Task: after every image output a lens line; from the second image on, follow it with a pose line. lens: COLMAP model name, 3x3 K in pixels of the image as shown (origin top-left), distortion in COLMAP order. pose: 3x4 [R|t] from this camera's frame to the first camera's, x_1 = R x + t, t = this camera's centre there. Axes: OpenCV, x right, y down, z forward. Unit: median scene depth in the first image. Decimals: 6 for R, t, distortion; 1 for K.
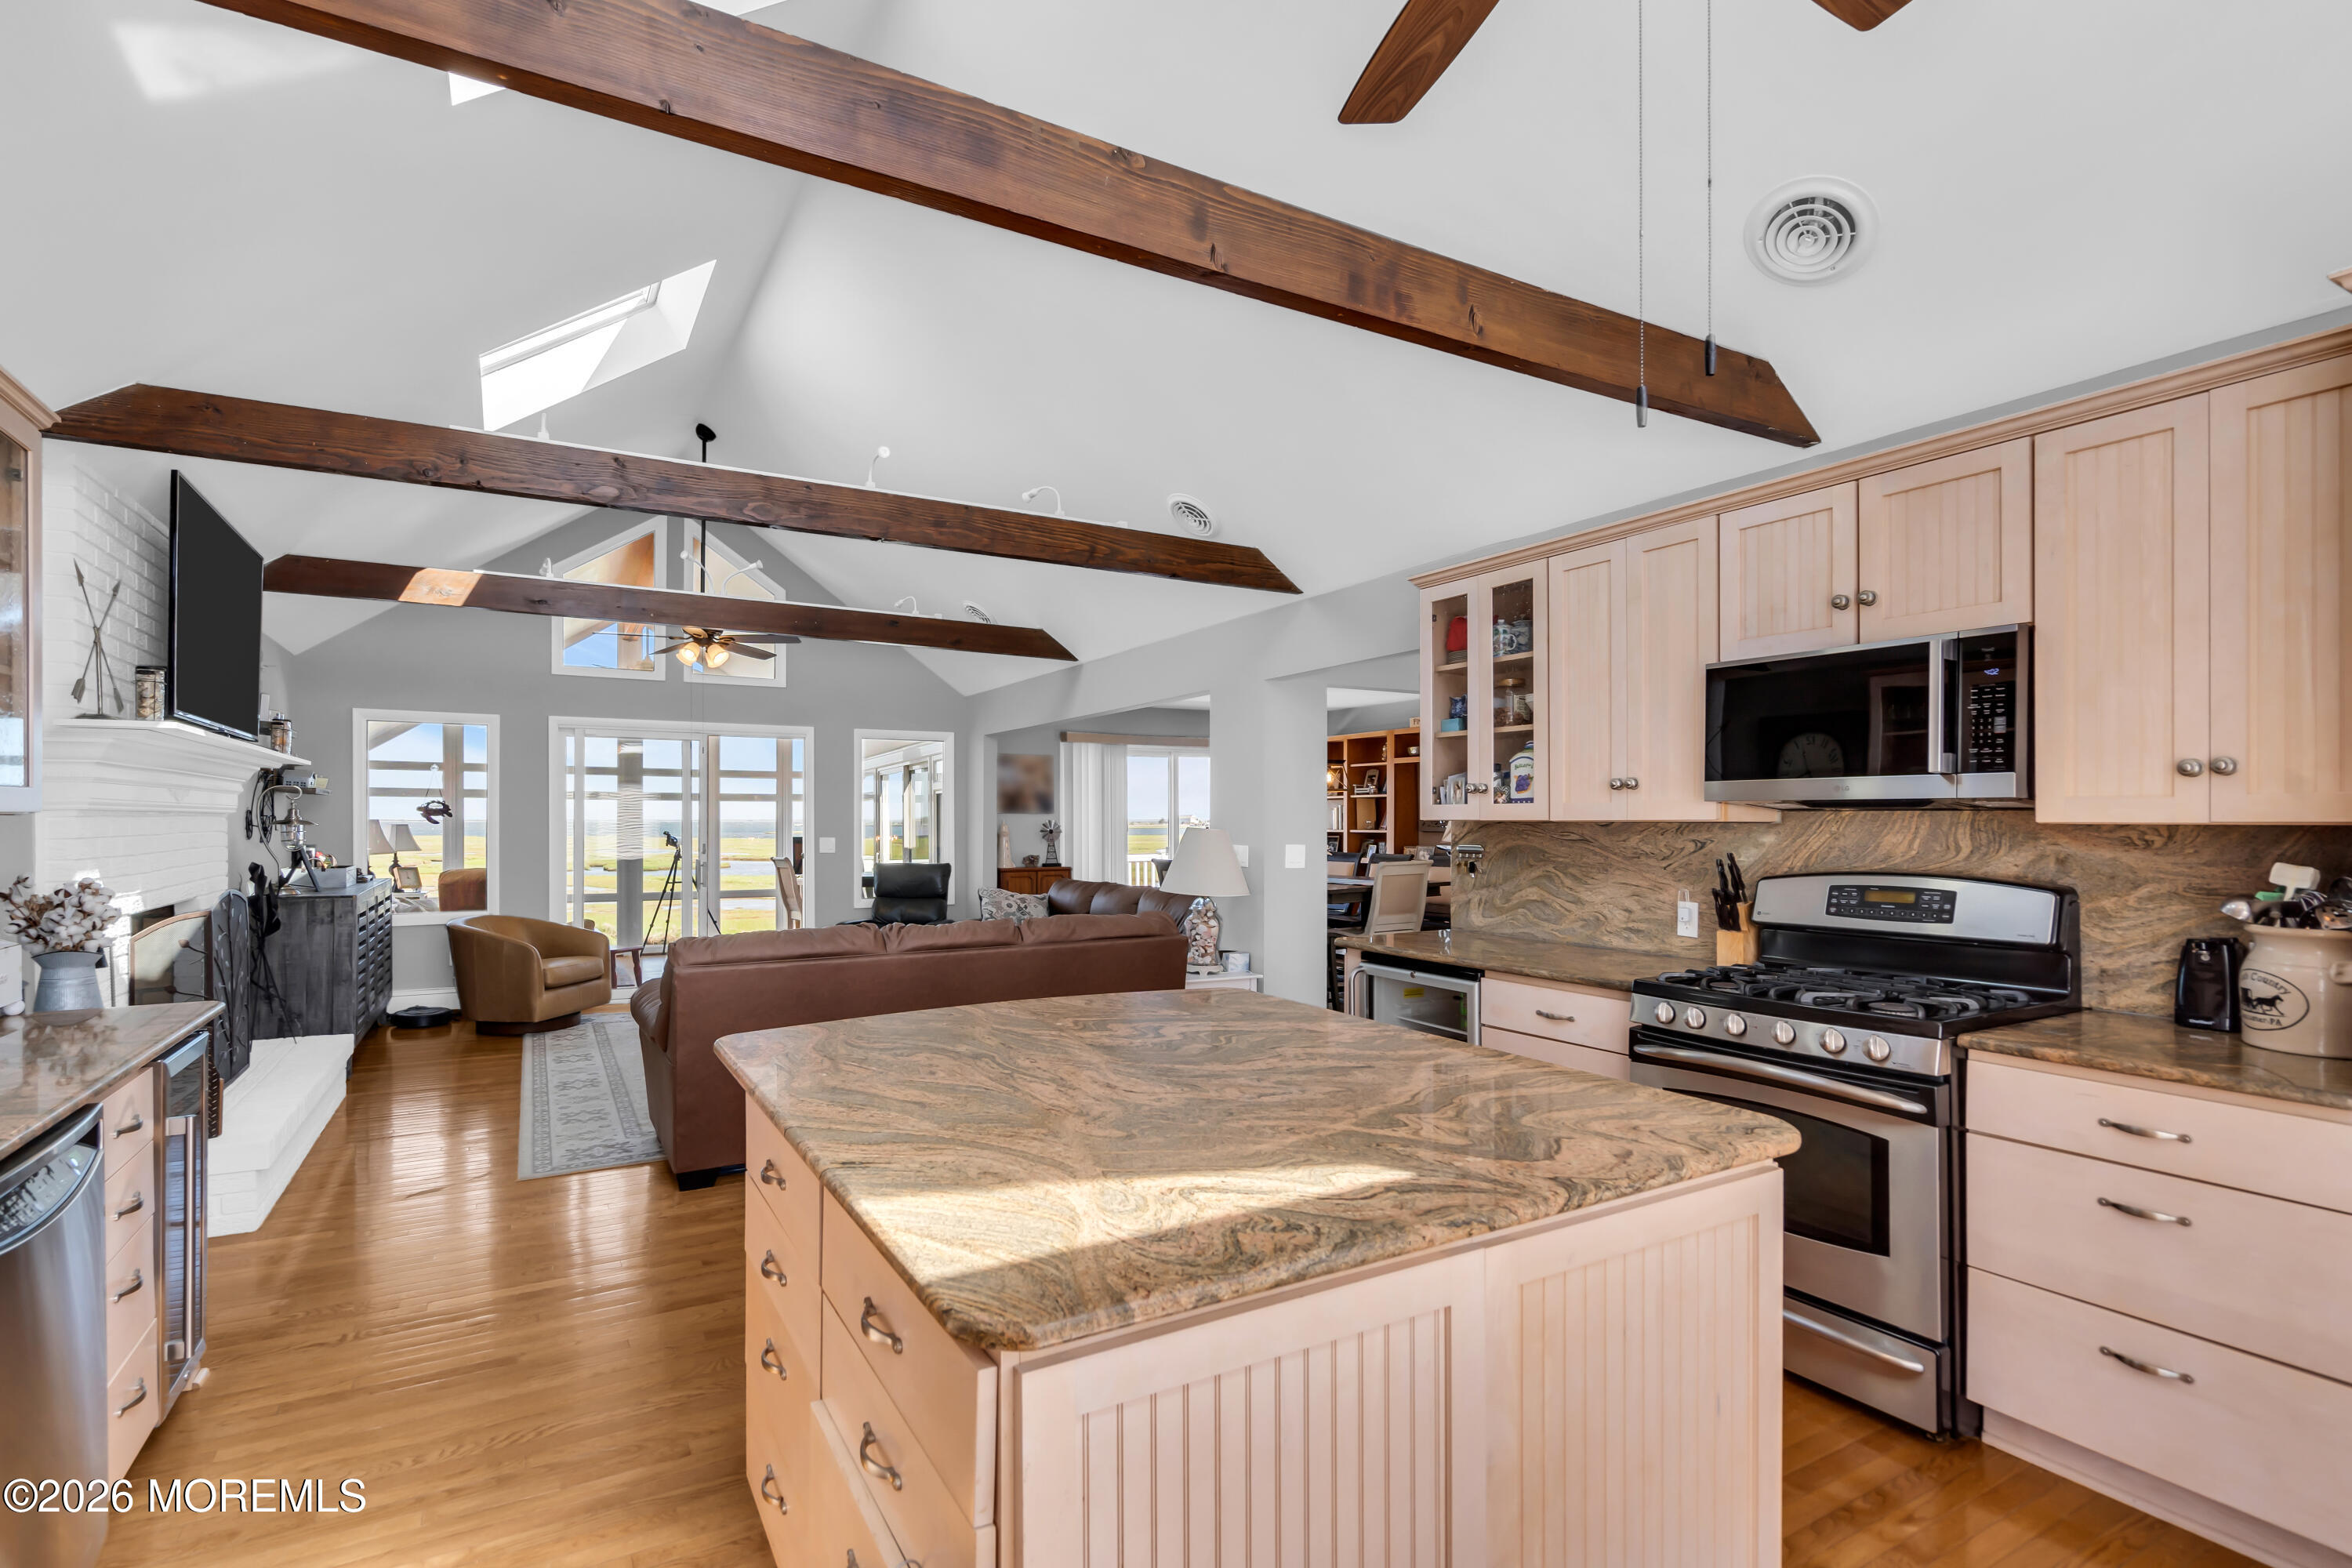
lens RADIAL K [[1085.2, 0, 1121.7], [0, 1085.2, 822.3], [0, 0, 1]] dist [0.000124, -0.000054]
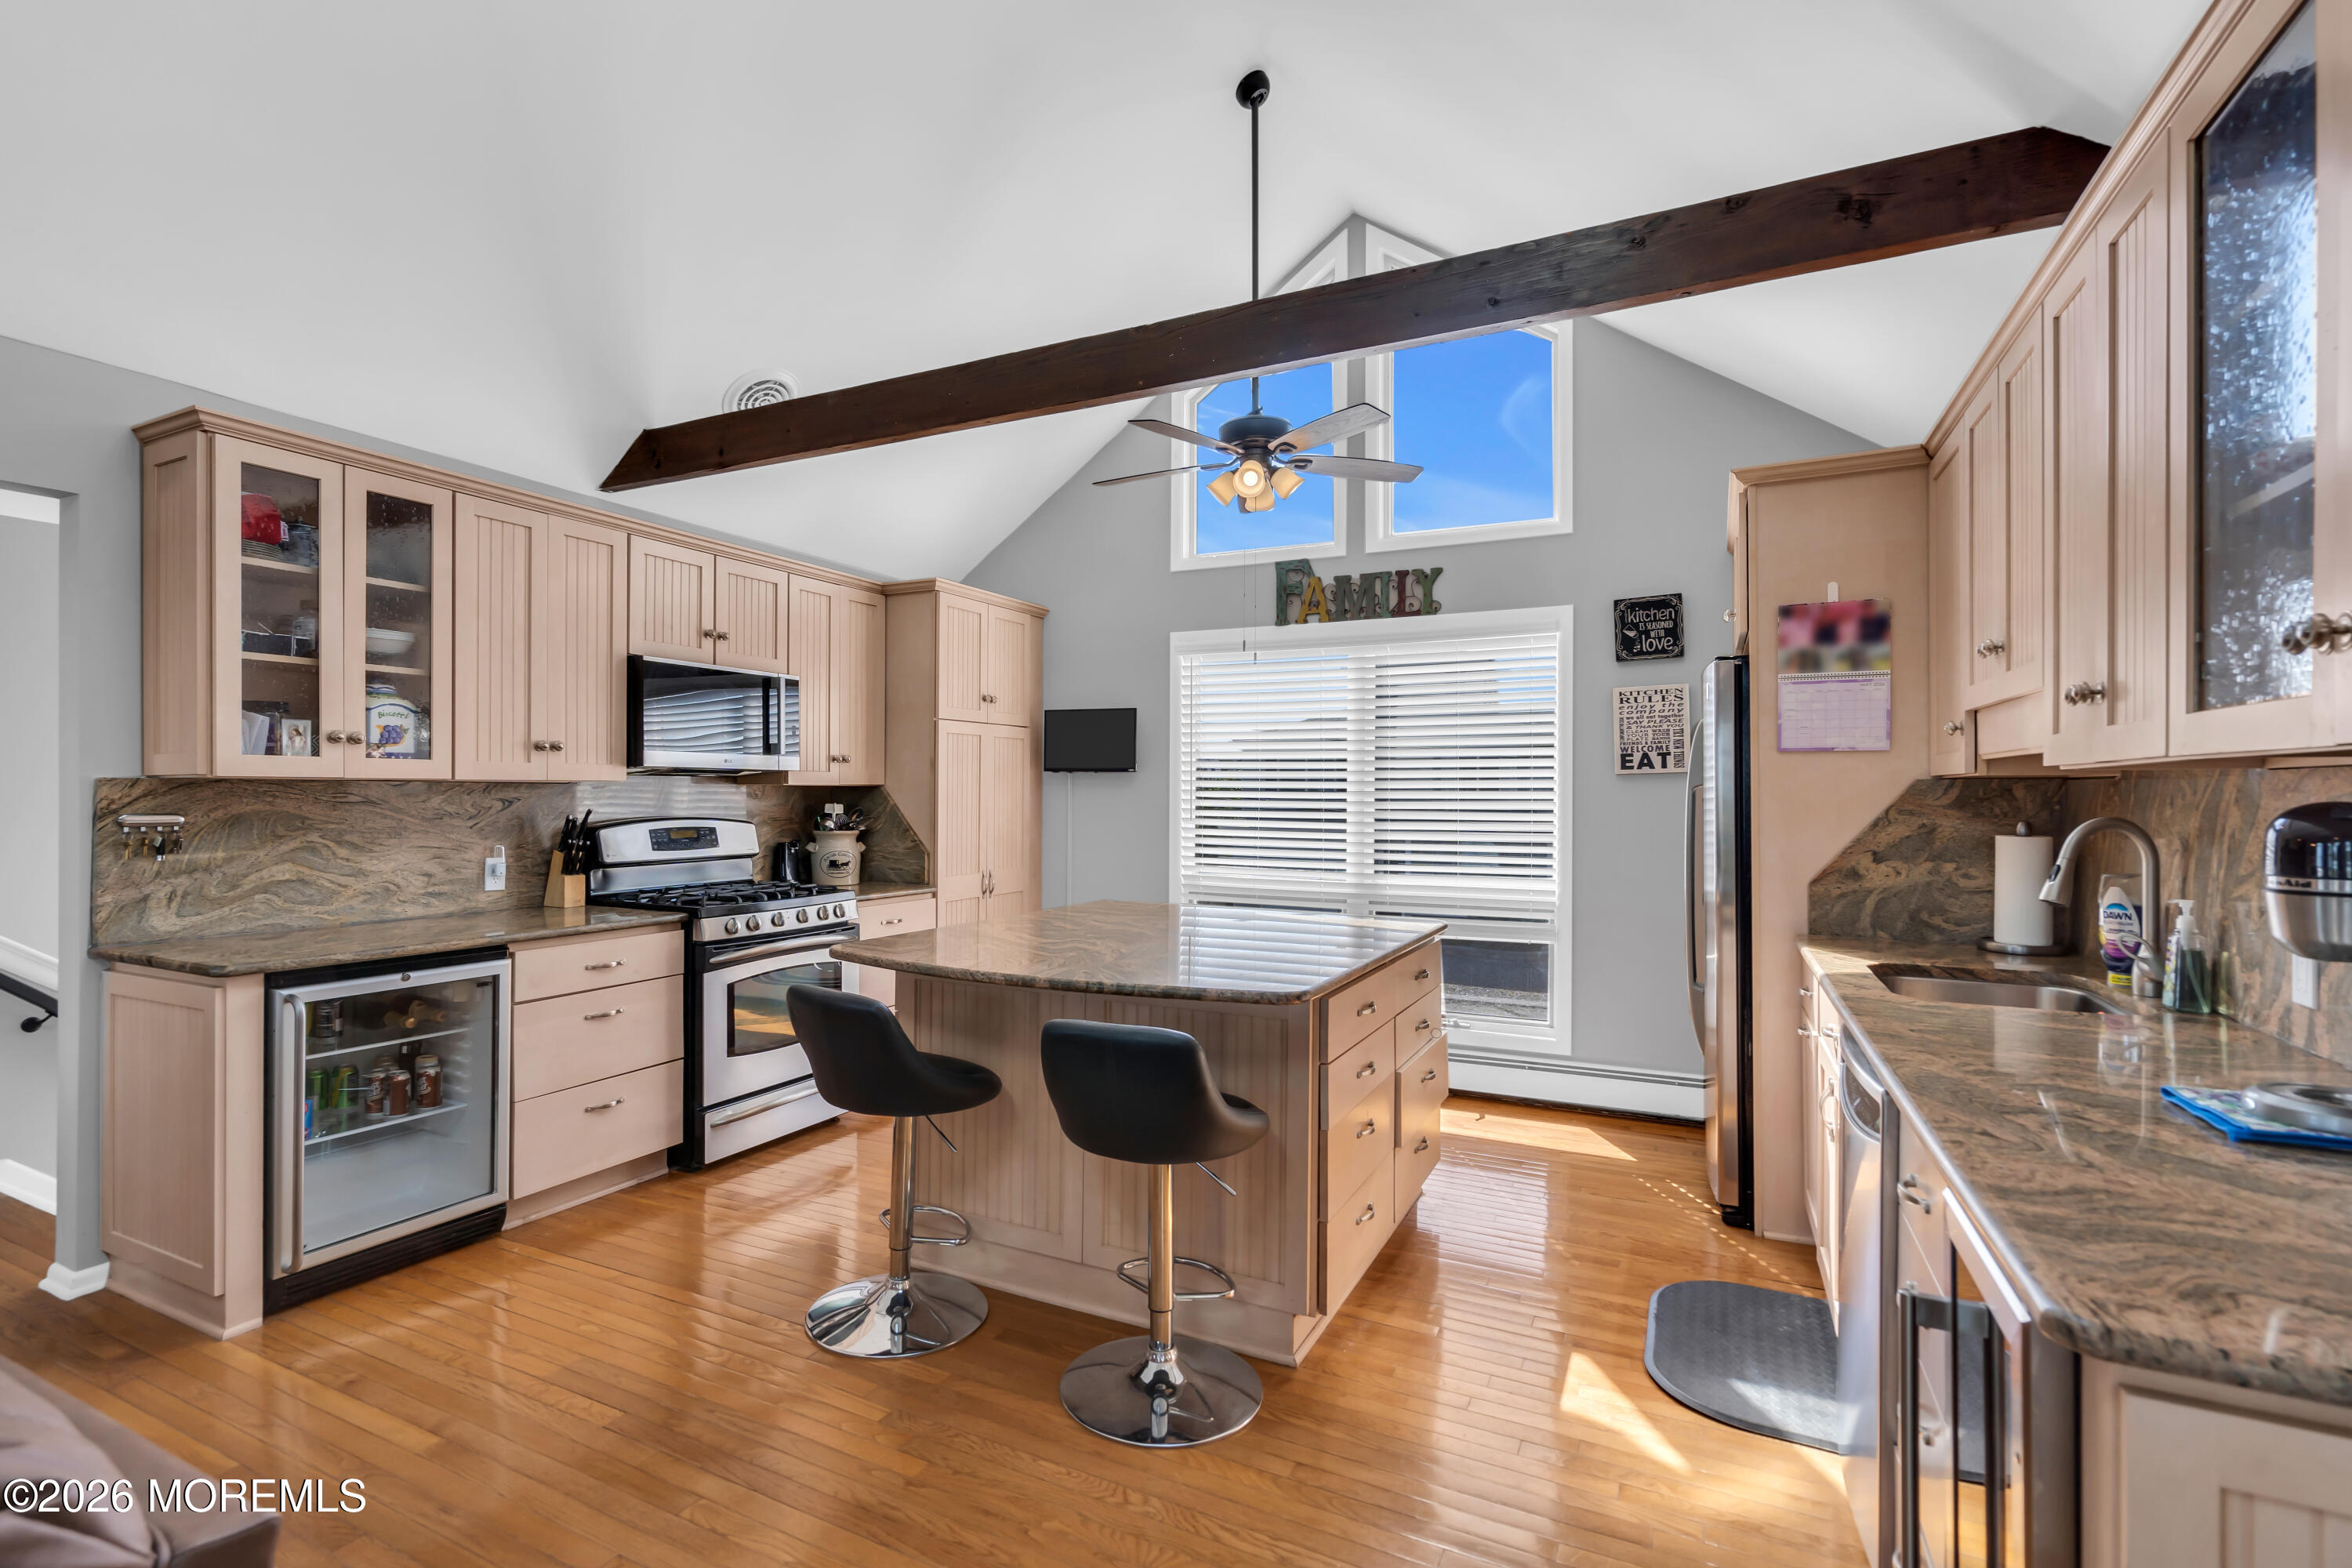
lens RADIAL K [[1085.2, 0, 1161.2], [0, 1085.2, 783.1], [0, 0, 1]] dist [0.000124, -0.000054]
pose [[-0.563506, 0.005541, 0.826094, -0.678907], [0.000075, 0.999978, -0.006656, 0.007377], [-0.826112, -0.003689, -0.563494, 0.998730]]
